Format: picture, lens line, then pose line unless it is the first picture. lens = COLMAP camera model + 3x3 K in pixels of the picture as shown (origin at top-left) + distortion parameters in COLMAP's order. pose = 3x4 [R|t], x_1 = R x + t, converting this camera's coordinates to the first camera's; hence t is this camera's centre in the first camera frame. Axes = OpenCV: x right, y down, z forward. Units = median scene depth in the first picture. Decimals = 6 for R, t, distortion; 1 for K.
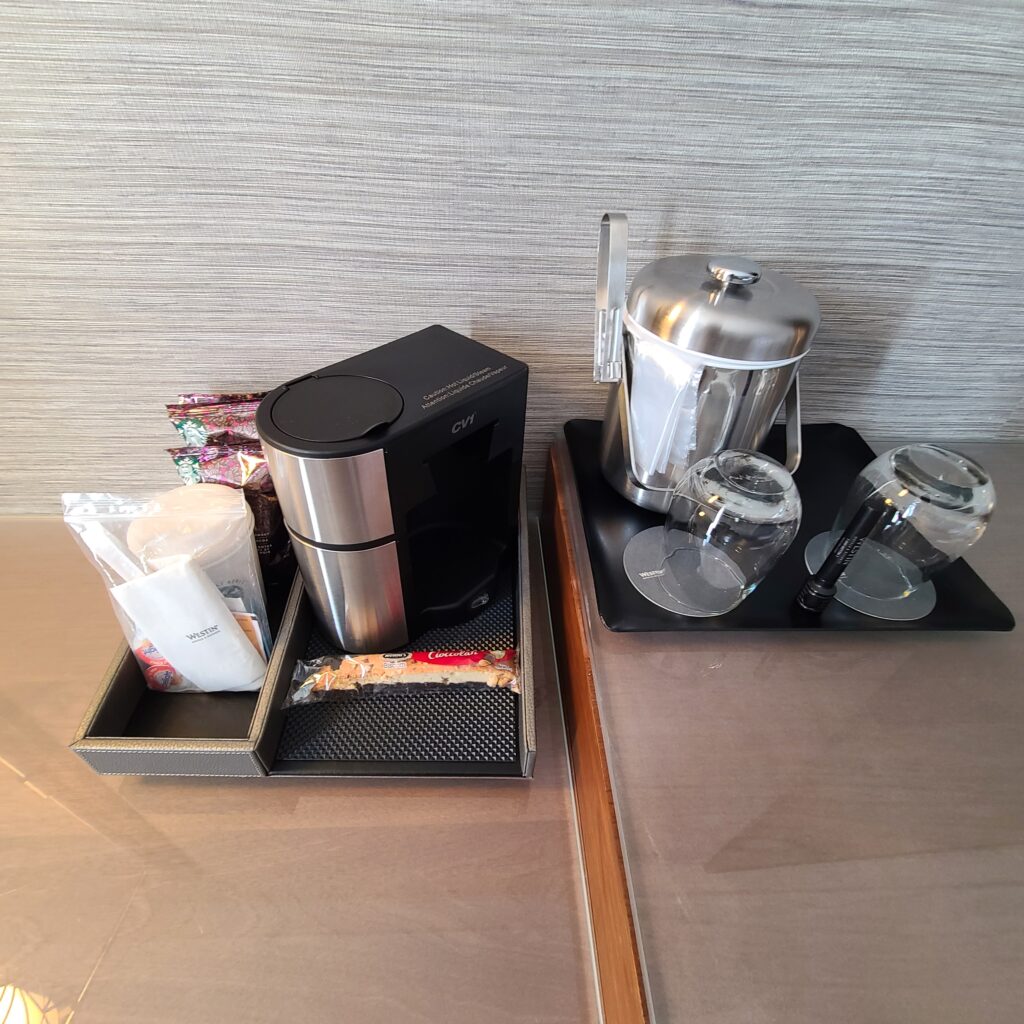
lens RADIAL K [[559.1, 0, 507.5], [0, 559.1, 514.7], [0, 0, 1]] dist [0.002831, -0.003002]
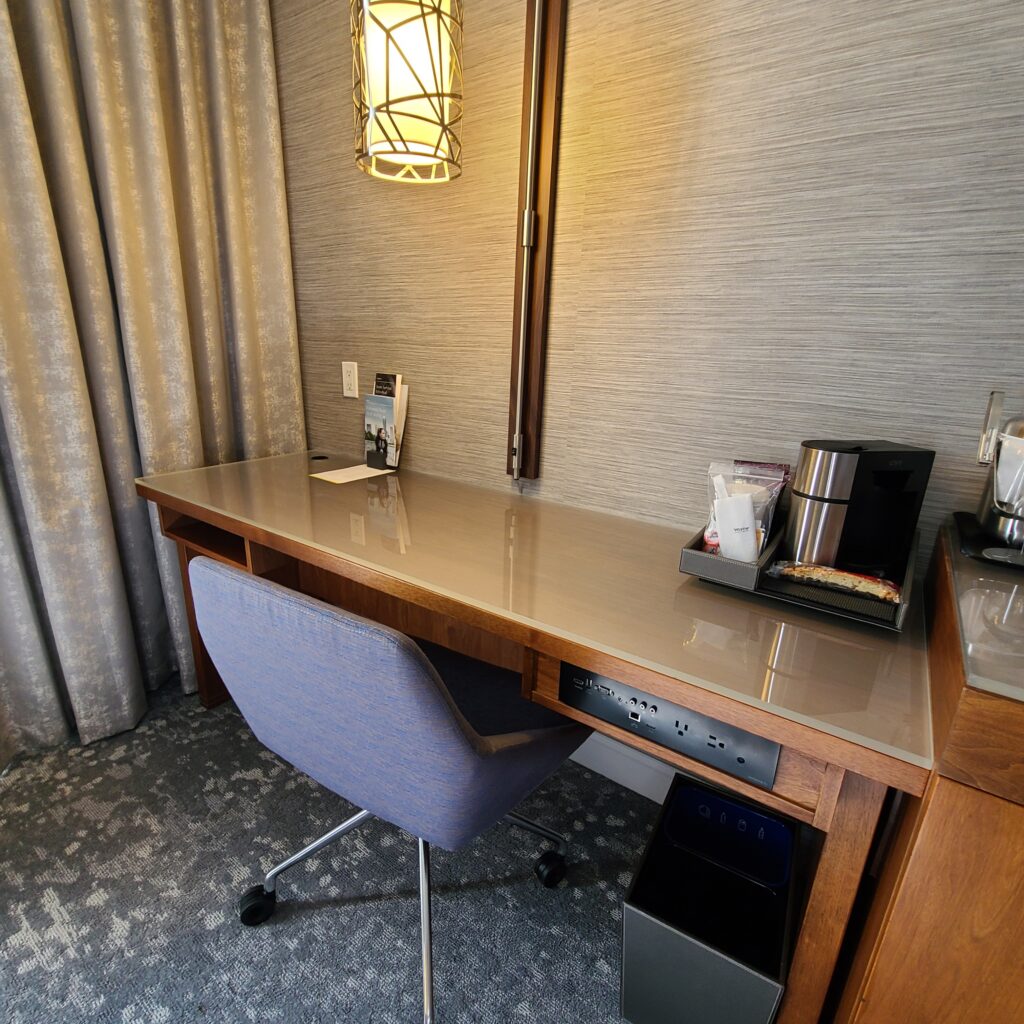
lens RADIAL K [[559.1, 0, 507.5], [0, 559.1, 514.7], [0, 0, 1]] dist [0.002831, -0.003002]
pose [[0.795412, 0.168251, -0.582247, 0.021618], [-0.408693, 0.858304, -0.310297, 1.238642], [0.447537, 0.484774, 0.751468, -1.170939]]
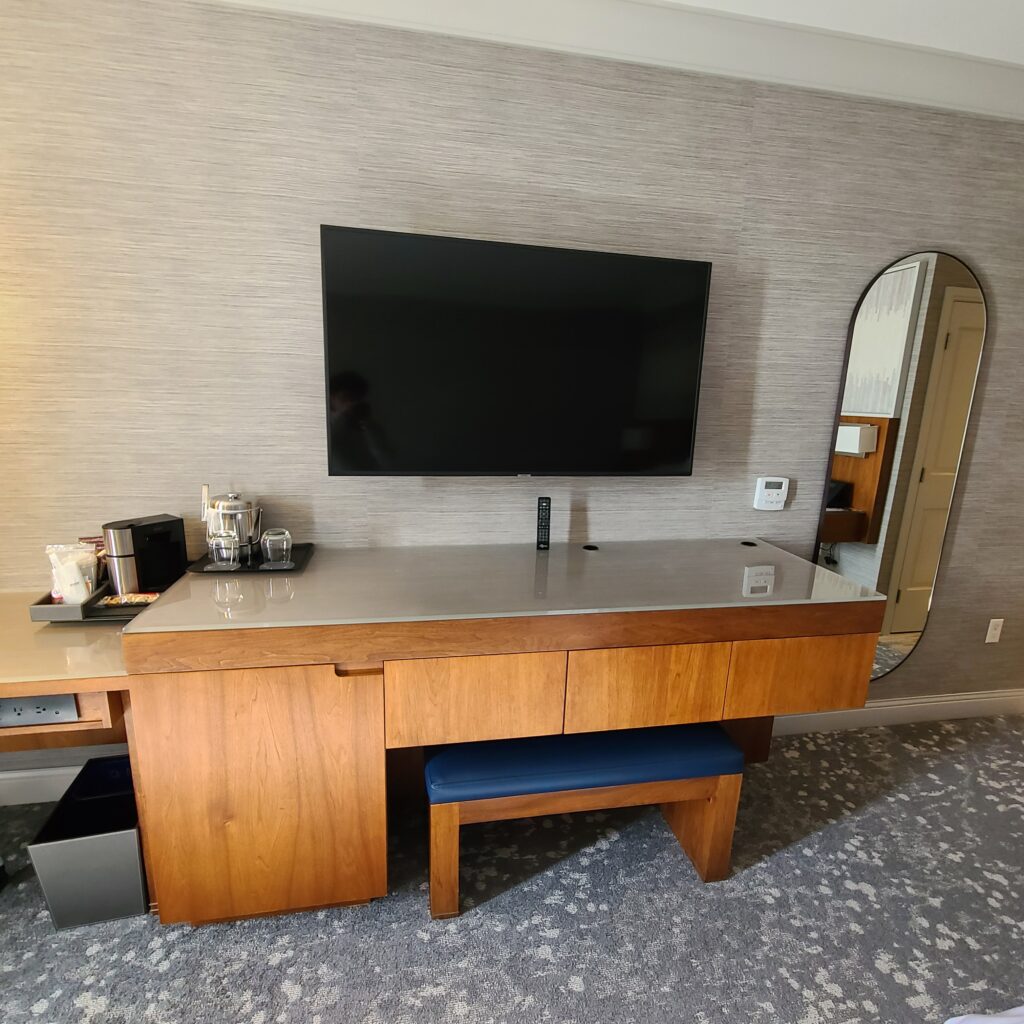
lens RADIAL K [[559.1, 0, 507.5], [0, 559.1, 514.7], [0, 0, 1]] dist [0.002831, -0.003002]
pose [[0.990408, -0.043905, 0.131014, 1.785042], [0.102127, 0.871272, -0.480058, 1.831486], [-0.093072, 0.488833, 0.867398, -2.636953]]
